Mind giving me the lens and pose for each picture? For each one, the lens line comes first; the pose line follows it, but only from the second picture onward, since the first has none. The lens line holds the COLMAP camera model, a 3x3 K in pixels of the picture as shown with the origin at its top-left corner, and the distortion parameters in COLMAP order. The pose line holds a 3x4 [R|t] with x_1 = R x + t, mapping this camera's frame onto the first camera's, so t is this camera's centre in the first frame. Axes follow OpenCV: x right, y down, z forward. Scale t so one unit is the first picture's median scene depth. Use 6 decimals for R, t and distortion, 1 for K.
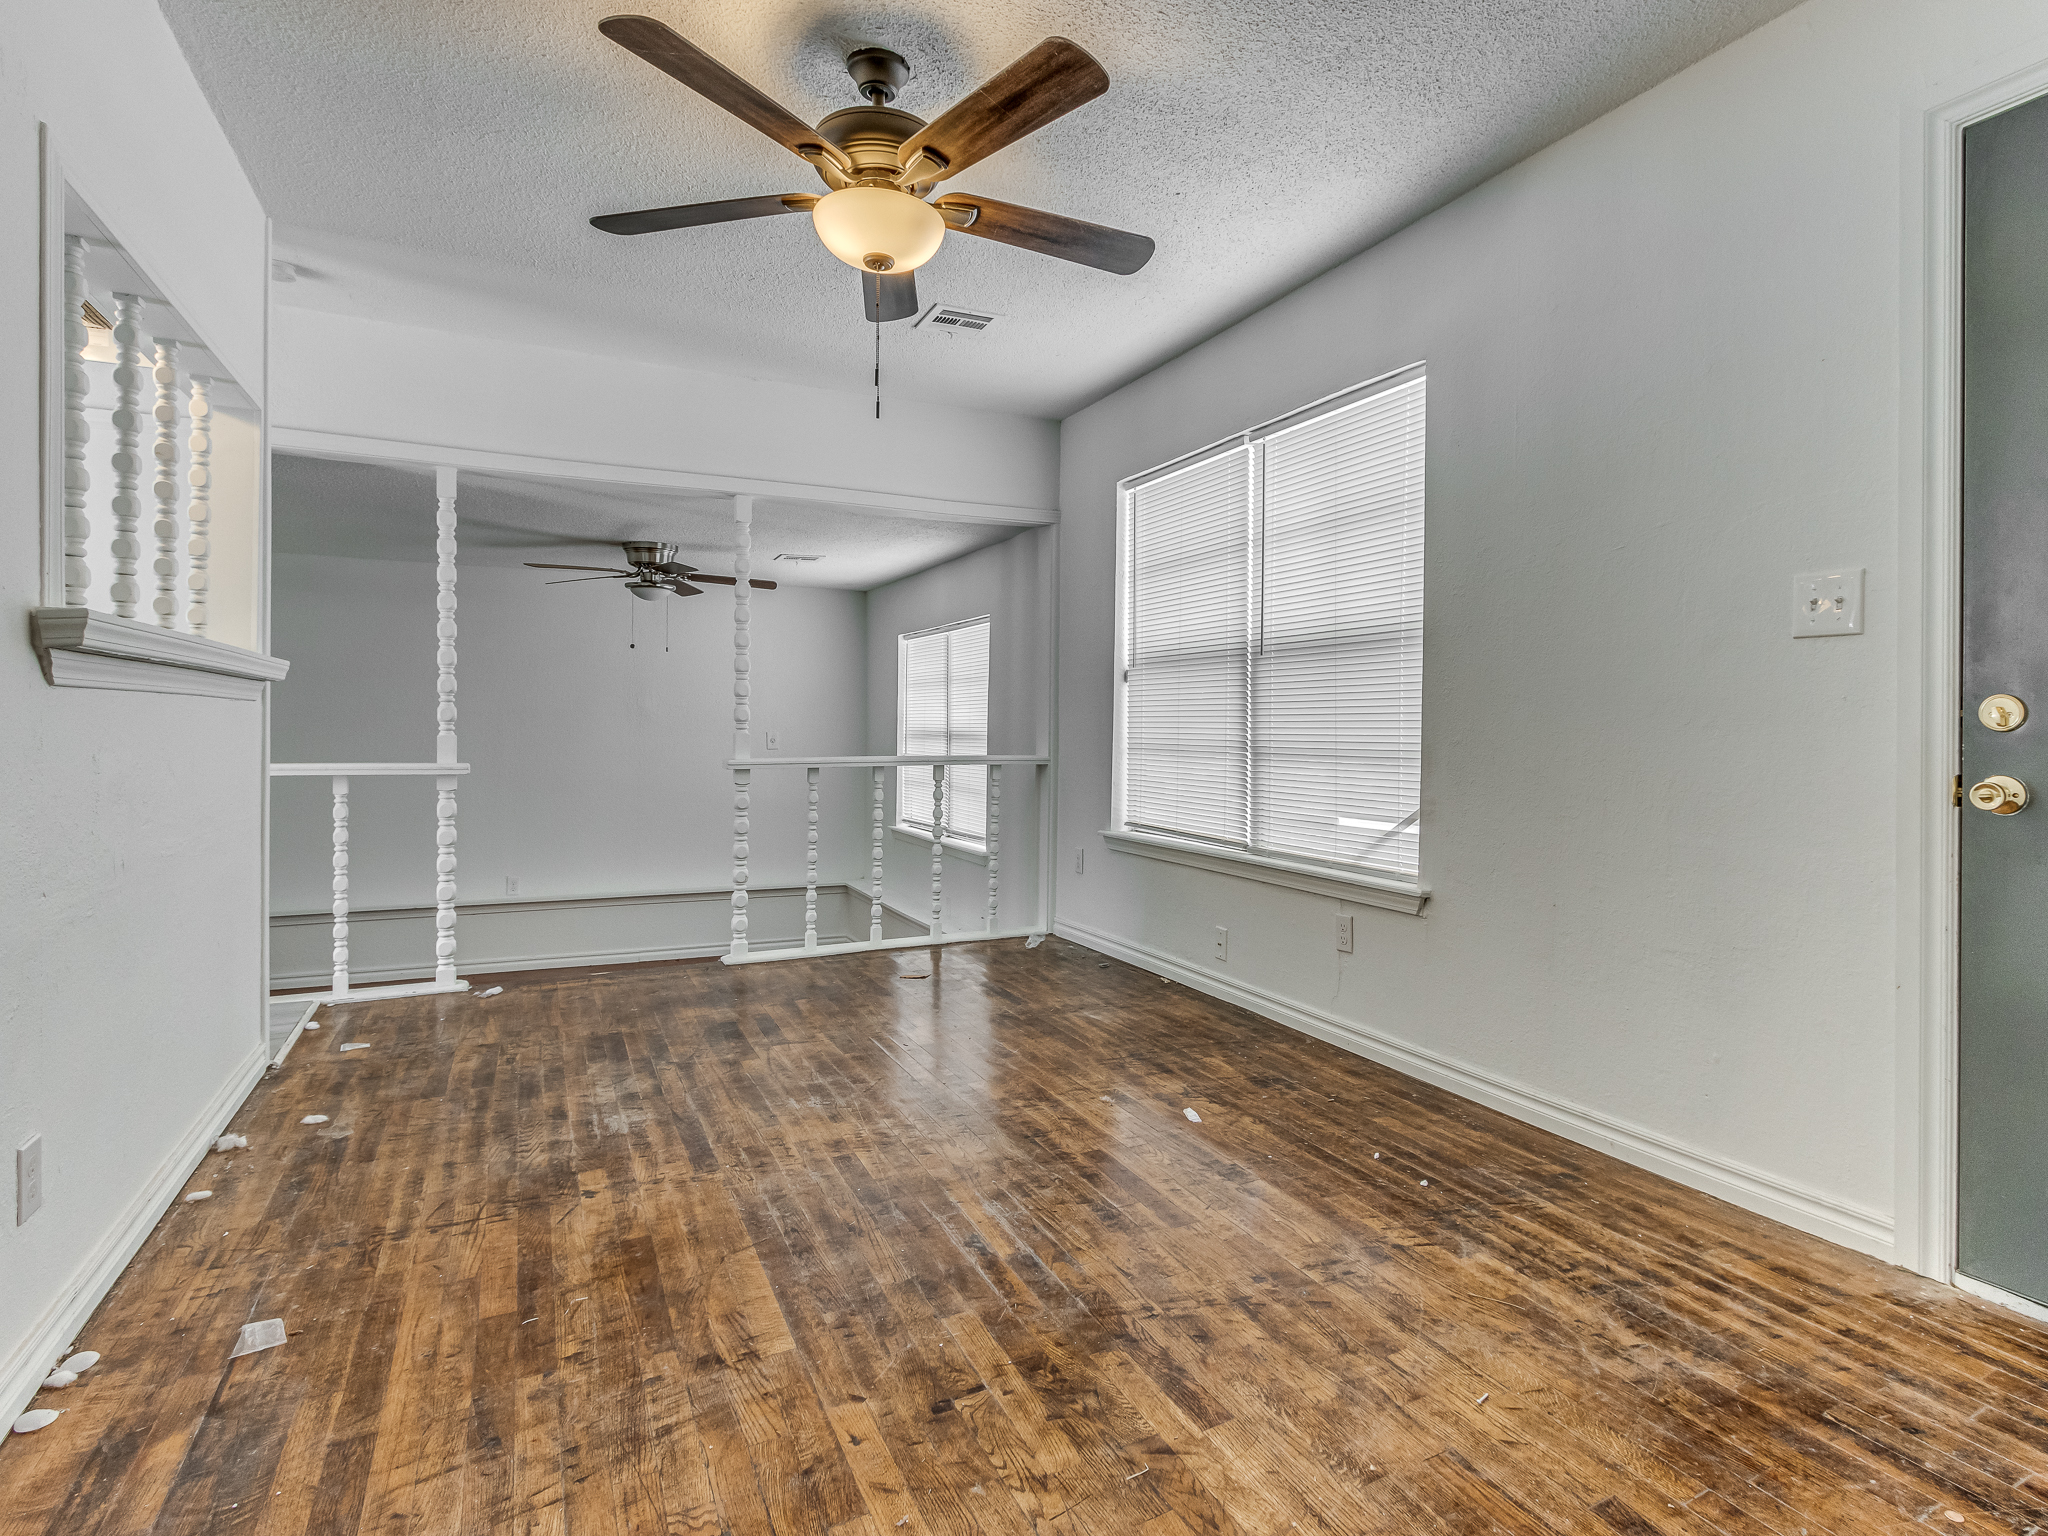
lens RADIAL K [[1082.7, 0, 1043.8], [0, 1082.7, 725.4], [0, 0, 1]] dist [0.005302, -0.003094]
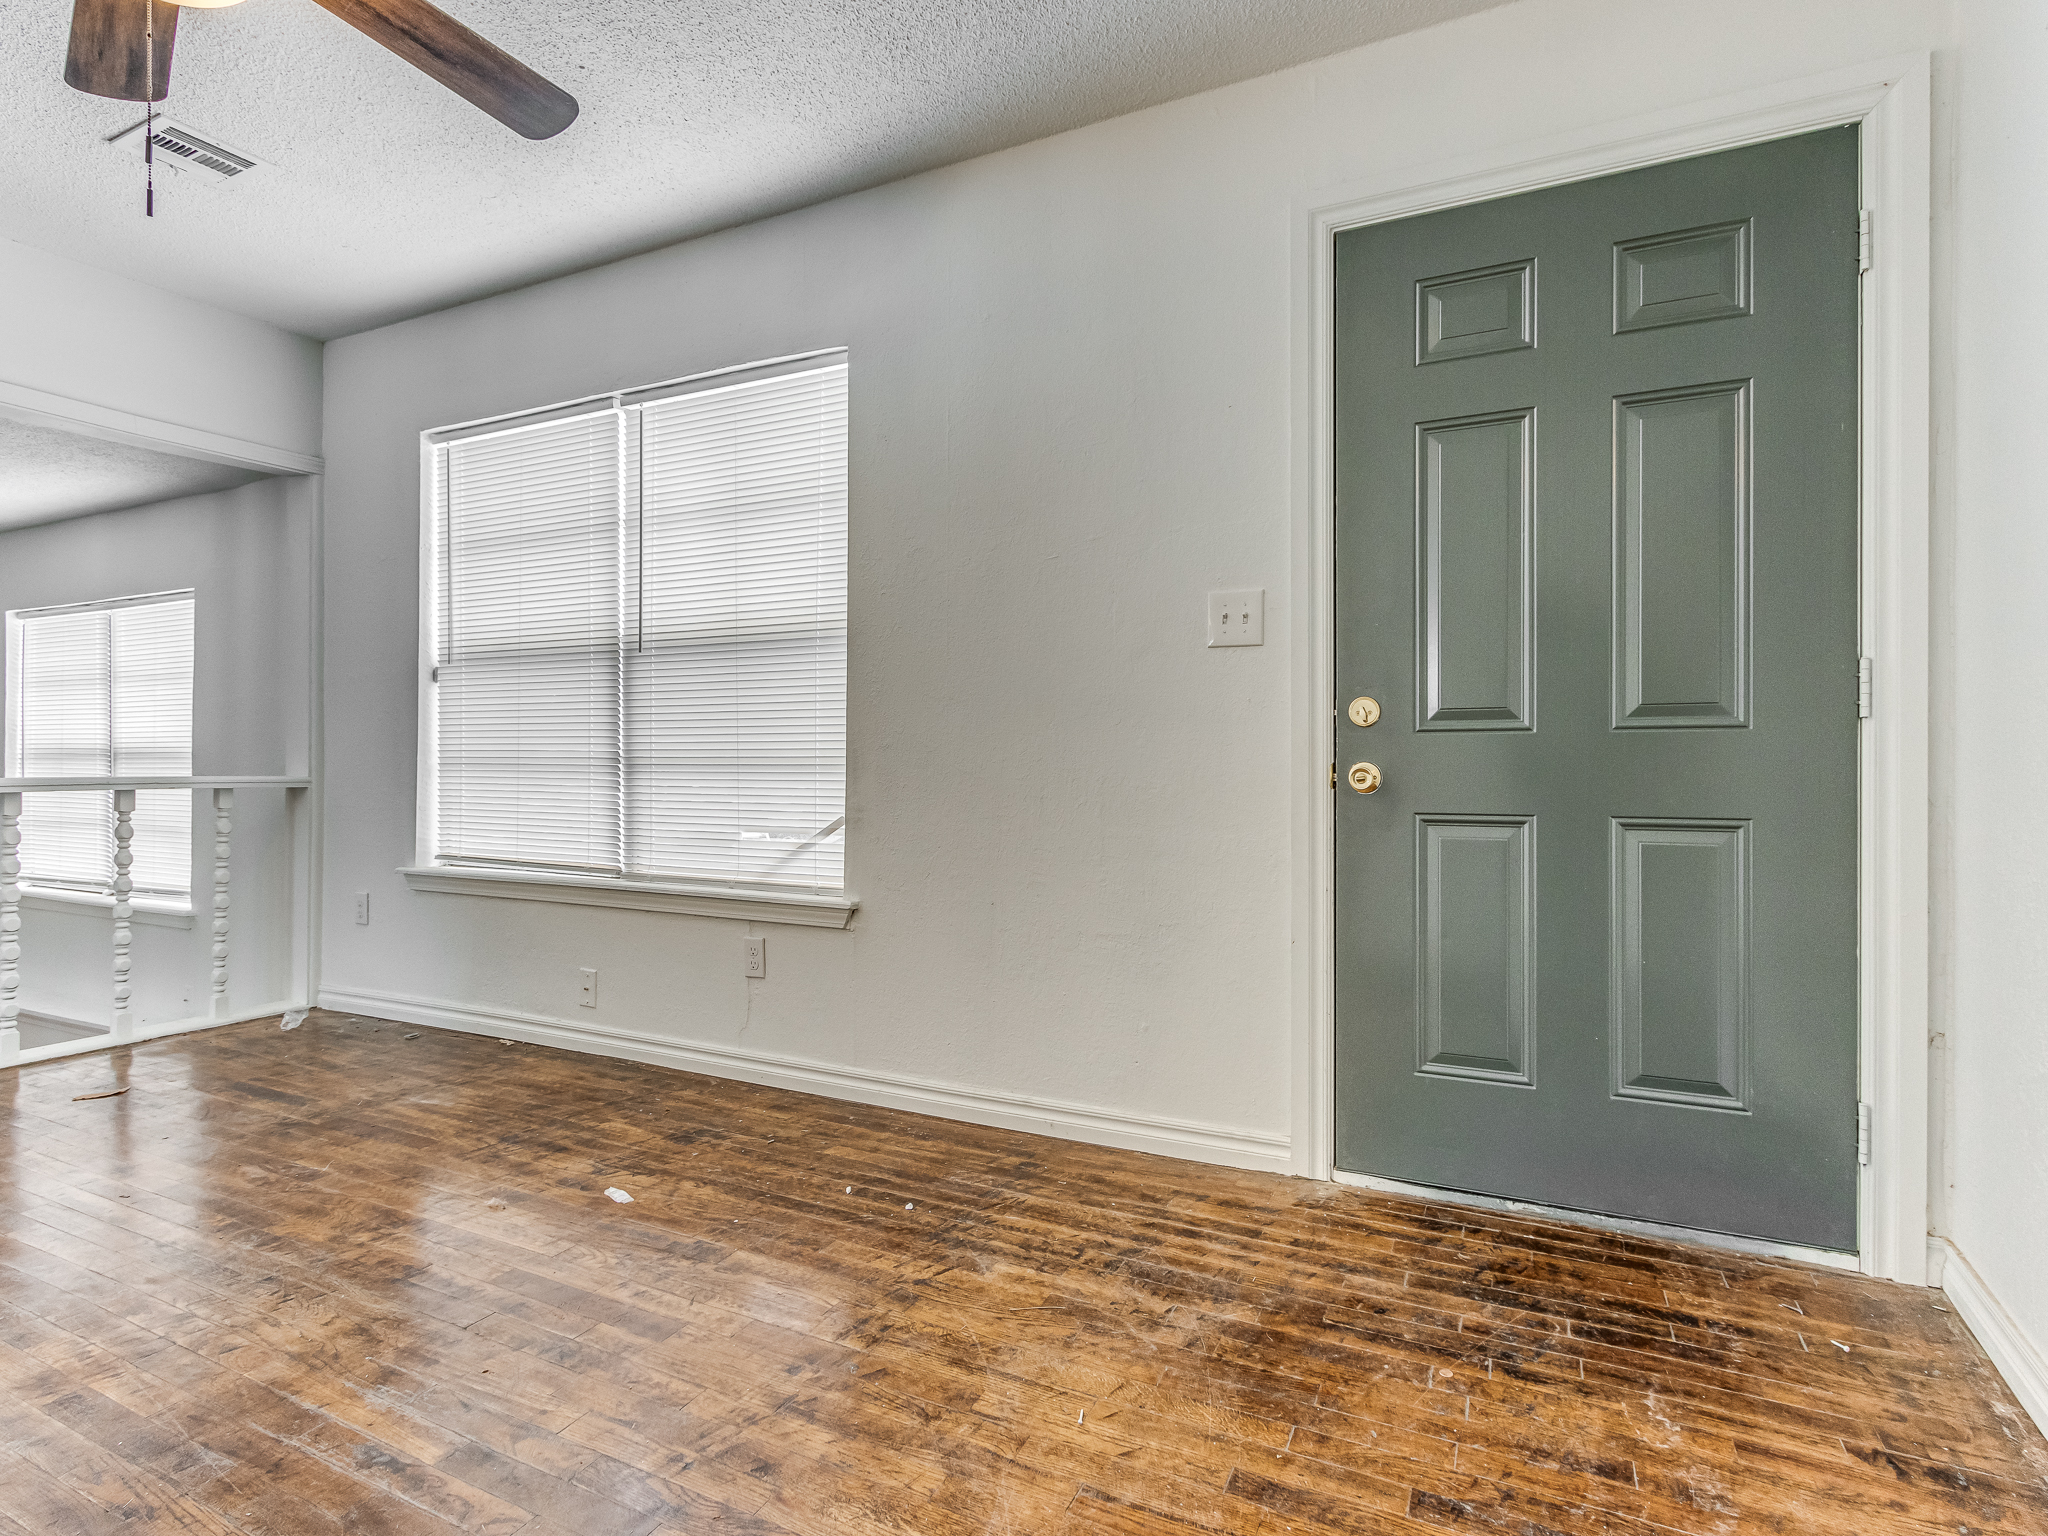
lens RADIAL K [[1082.7, 0, 1022.8], [0, 1082.7, 767.7], [0, 0, 1]] dist [0.005302, -0.003094]
pose [[0.794806, -0.004160, 0.606849, -0.125575], [-0.001939, 0.999954, 0.009394, 0.028690], [-0.606860, -0.008643, 0.794762, 0.174782]]
